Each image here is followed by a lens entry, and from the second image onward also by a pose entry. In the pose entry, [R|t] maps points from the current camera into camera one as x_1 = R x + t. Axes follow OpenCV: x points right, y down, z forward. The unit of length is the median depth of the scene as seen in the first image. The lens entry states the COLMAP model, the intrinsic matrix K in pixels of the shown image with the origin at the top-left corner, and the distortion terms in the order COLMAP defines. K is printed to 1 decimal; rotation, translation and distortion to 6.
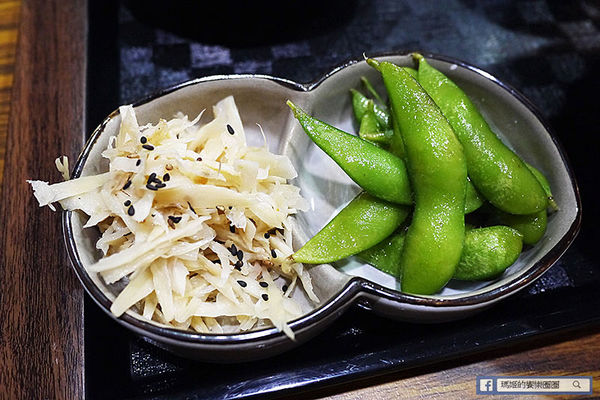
lens RADIAL K [[513.7, 0, 291.7], [0, 513.7, 199.7], [0, 0, 1]] dist [-0.021160, -0.002347]
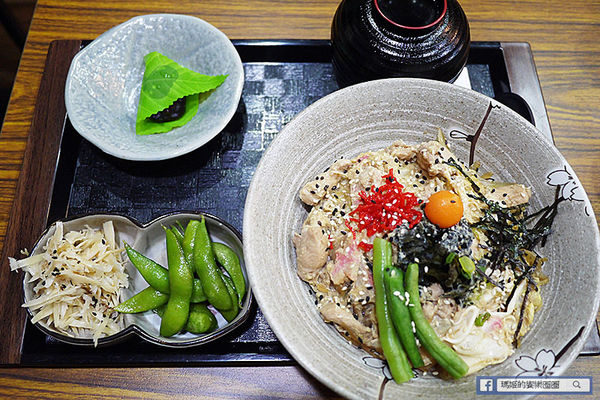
lens RADIAL K [[513.7, 0, 291.7], [0, 513.7, 199.7], [0, 0, 1]] dist [-0.021160, -0.002347]
pose [[0.981543, 0.172095, -0.083404, 0.908502], [-0.160301, 0.978212, 0.131927, -0.811789], [0.104290, -0.116122, 0.987744, -1.151735]]
